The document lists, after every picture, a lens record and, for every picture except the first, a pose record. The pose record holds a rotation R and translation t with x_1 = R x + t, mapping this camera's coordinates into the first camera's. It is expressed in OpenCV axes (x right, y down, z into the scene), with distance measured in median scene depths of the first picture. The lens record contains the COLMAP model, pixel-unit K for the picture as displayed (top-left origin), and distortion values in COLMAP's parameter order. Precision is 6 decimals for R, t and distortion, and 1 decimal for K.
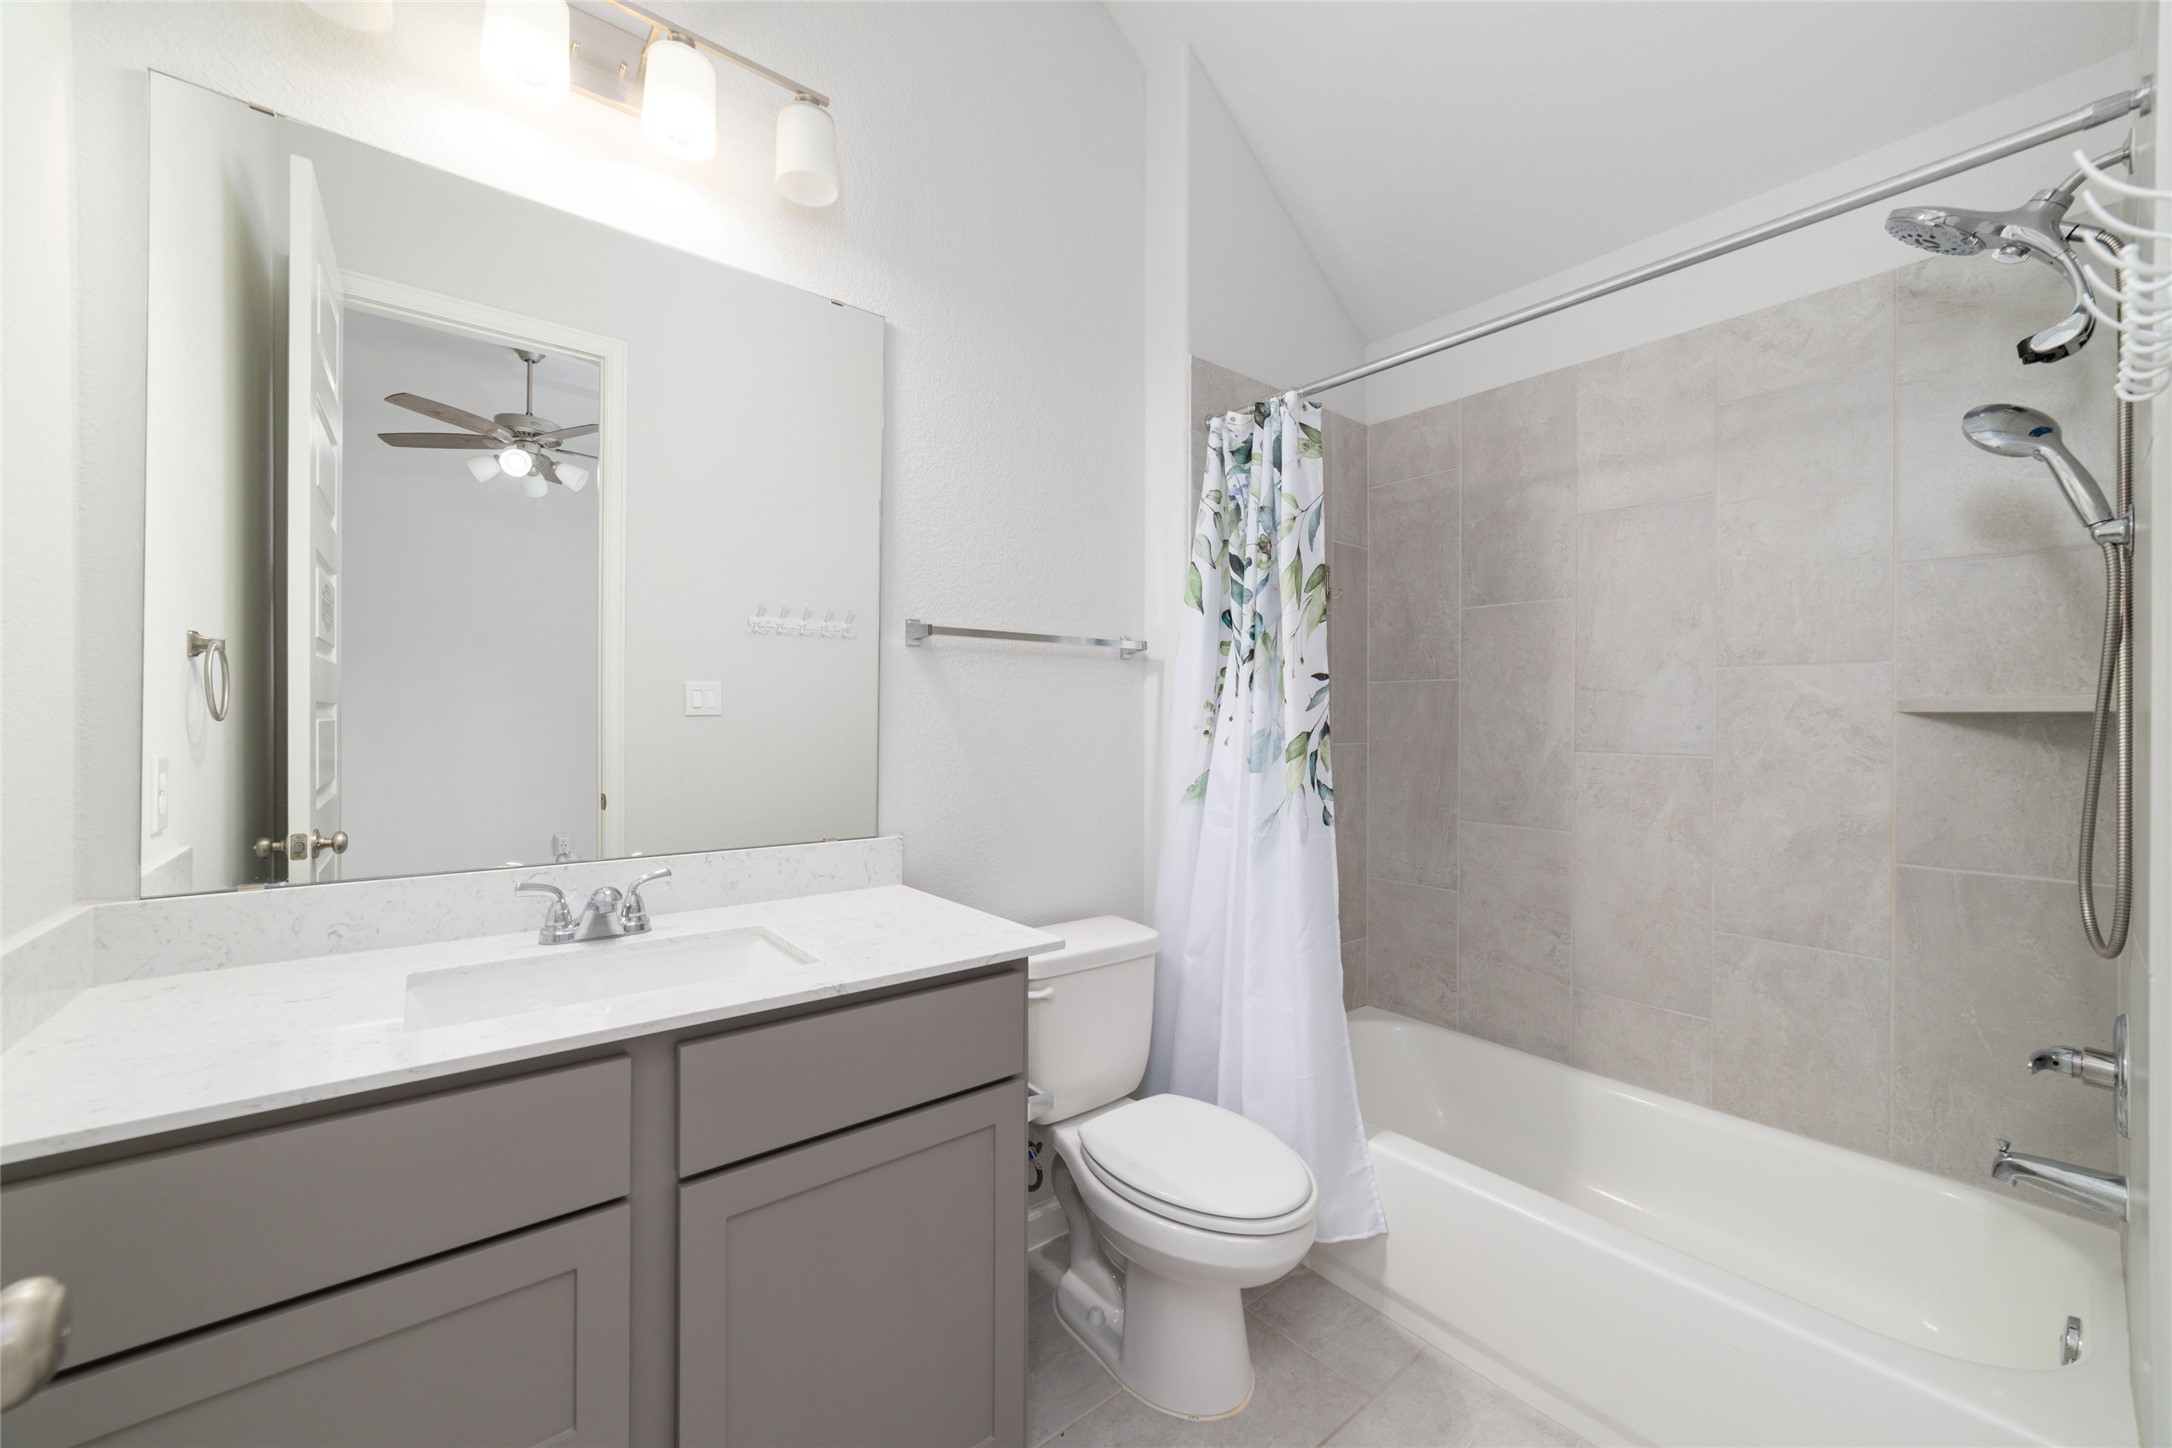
lens RADIAL K [[833.5, 0, 1088.9], [0, 833.5, 719.6], [0, 0, 1]] dist [-0.012272, 0.003734]
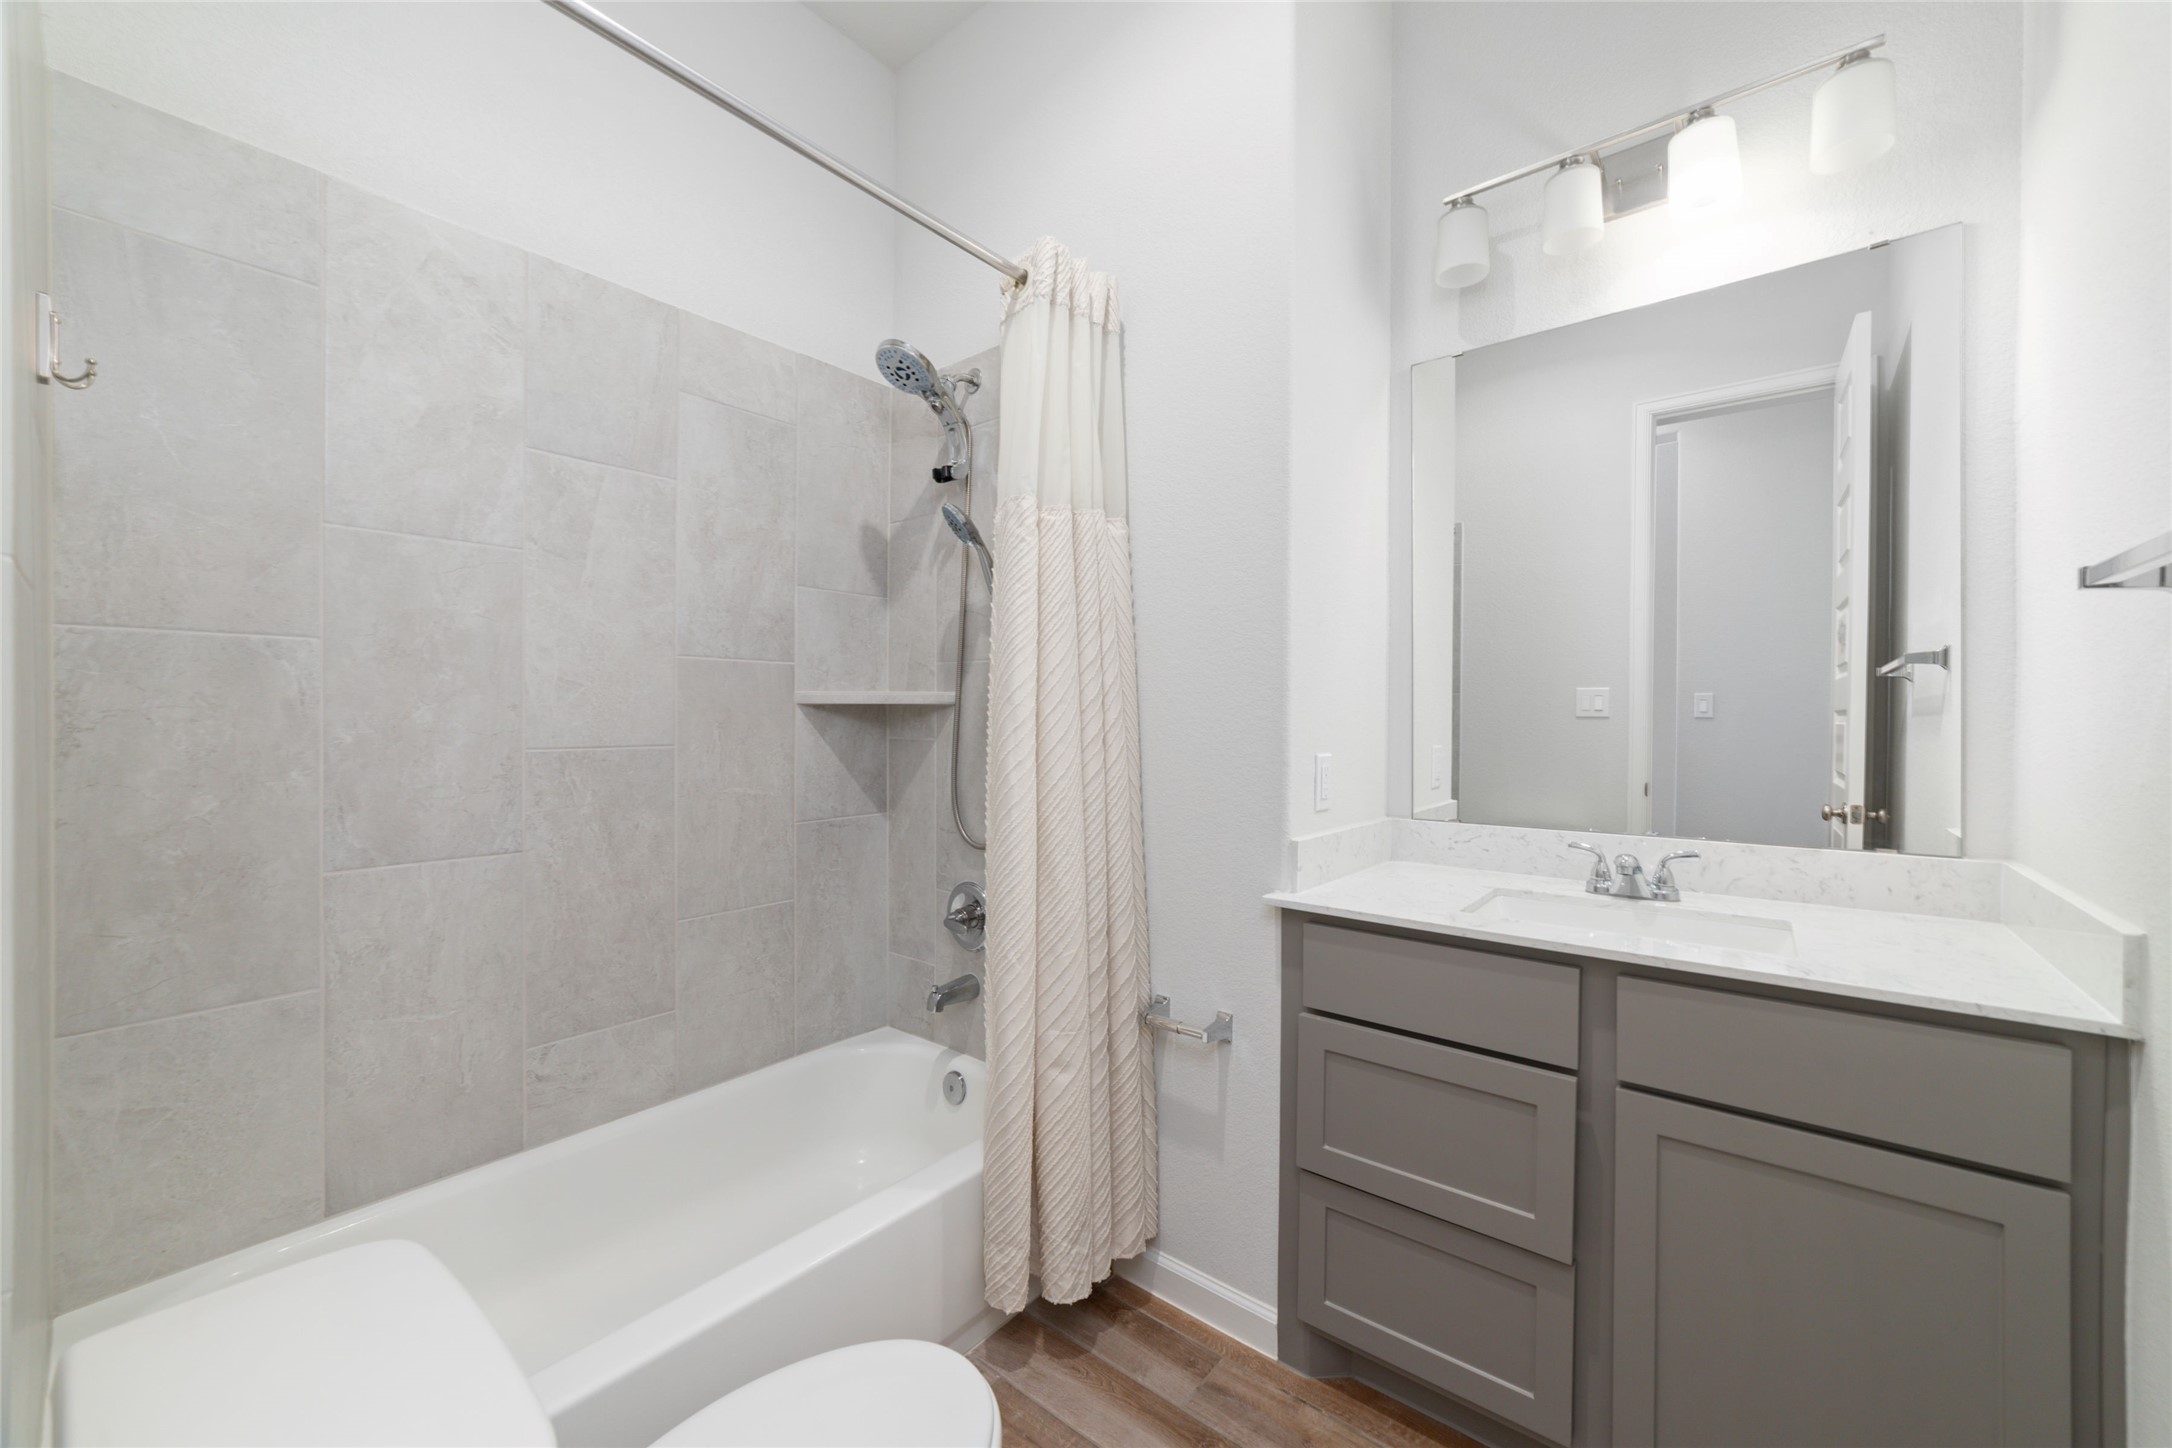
lens RADIAL K [[833.5, 0, 1092.3], [0, 833.5, 725.1], [0, 0, 1]] dist [-0.012272, 0.003734]
pose [[0.193216, -0.003651, -0.981150, 0.486443], [0.001369, 0.999993, -0.003451, 0.008233], [0.981155, -0.000676, 0.193219, -0.034418]]
